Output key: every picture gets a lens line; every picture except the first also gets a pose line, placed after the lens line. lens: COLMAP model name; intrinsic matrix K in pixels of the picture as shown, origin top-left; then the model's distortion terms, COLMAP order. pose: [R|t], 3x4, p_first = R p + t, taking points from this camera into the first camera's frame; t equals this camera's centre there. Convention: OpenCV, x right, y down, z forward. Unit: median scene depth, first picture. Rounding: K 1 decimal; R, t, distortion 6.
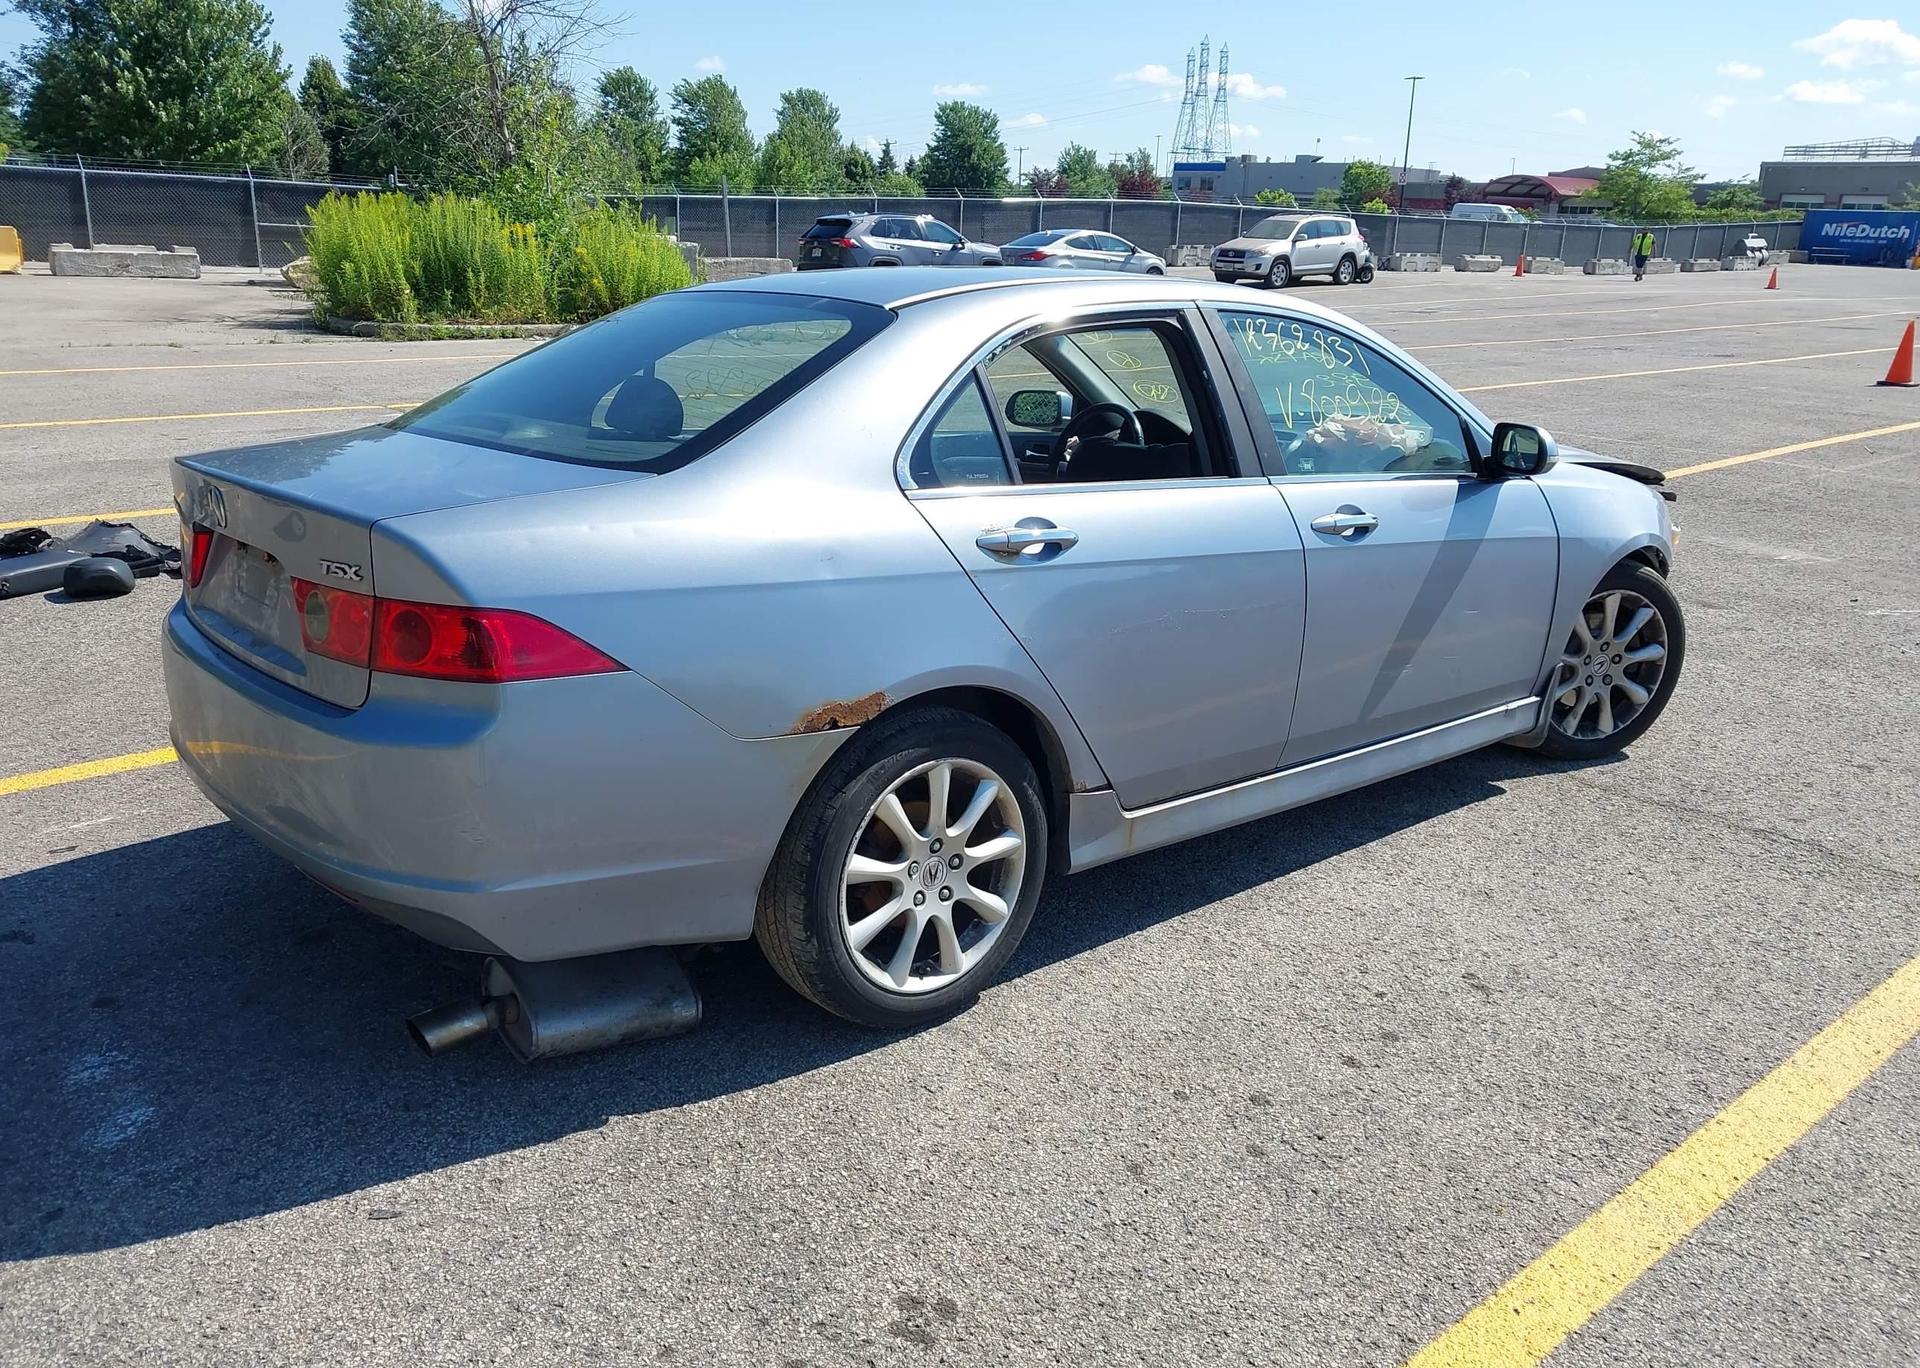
lens RADIAL K [[1525.2, 0, 966.8], [0, 1525.2, 678.0], [0, 0, 1]] dist [0.024646, -0.030810]
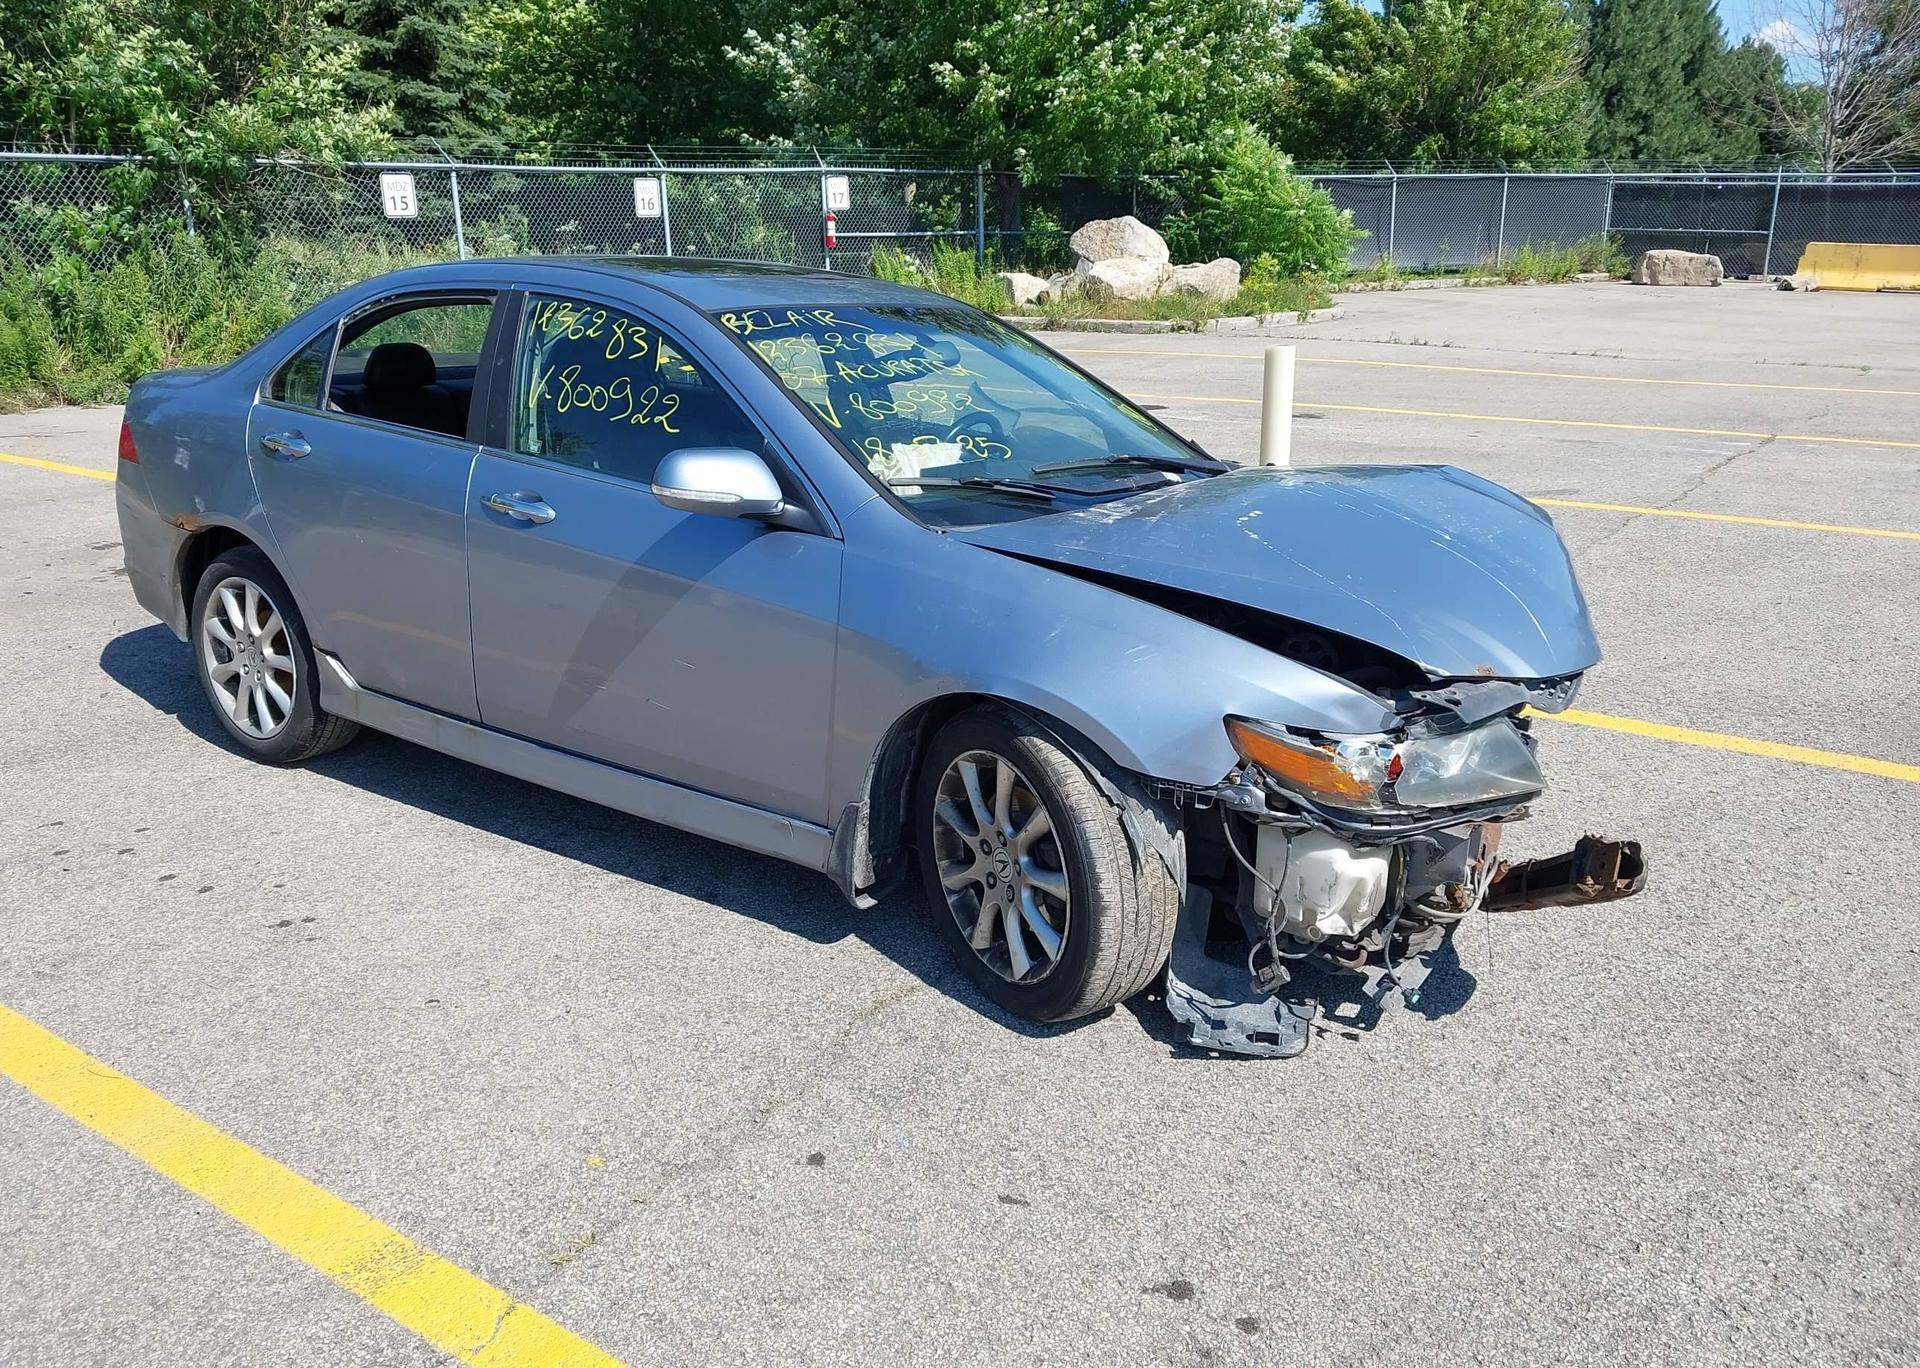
lens RADIAL K [[1525.2, 0, 955.2], [0, 1525.2, 688.5], [0, 0, 1]] dist [0.024646, -0.030810]
pose [[0.230536, 0.252830, -0.939644, 1.391508], [-0.262990, 0.945907, 0.189992, -0.275189], [0.936851, 0.203317, 0.284557, 1.092362]]
